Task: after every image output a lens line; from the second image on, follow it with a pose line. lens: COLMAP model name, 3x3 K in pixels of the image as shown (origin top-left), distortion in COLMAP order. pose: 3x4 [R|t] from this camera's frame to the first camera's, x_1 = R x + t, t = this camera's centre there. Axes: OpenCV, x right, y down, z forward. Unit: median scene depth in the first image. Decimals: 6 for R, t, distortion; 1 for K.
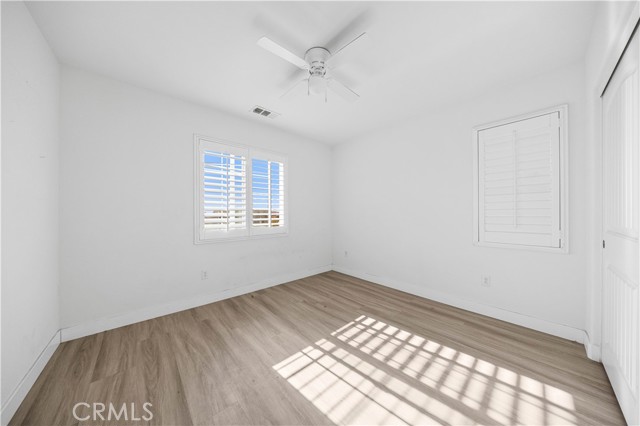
lens RADIAL K [[202.6, 0, 320.8], [0, 202.6, 213.8], [0, 0, 1]] dist [-0.000601, -0.000029]
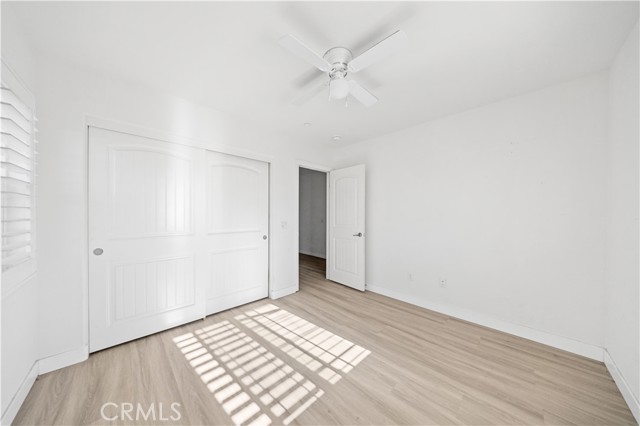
lens RADIAL K [[202.6, 0, 319.2], [0, 202.6, 214.0], [0, 0, 1]] dist [-0.000601, -0.000029]
pose [[-0.999312, -0.004165, -0.036855, 0.116426], [-0.004120, 0.999991, -0.001291, -0.070036], [0.036860, -0.001139, -0.999320, 2.087307]]
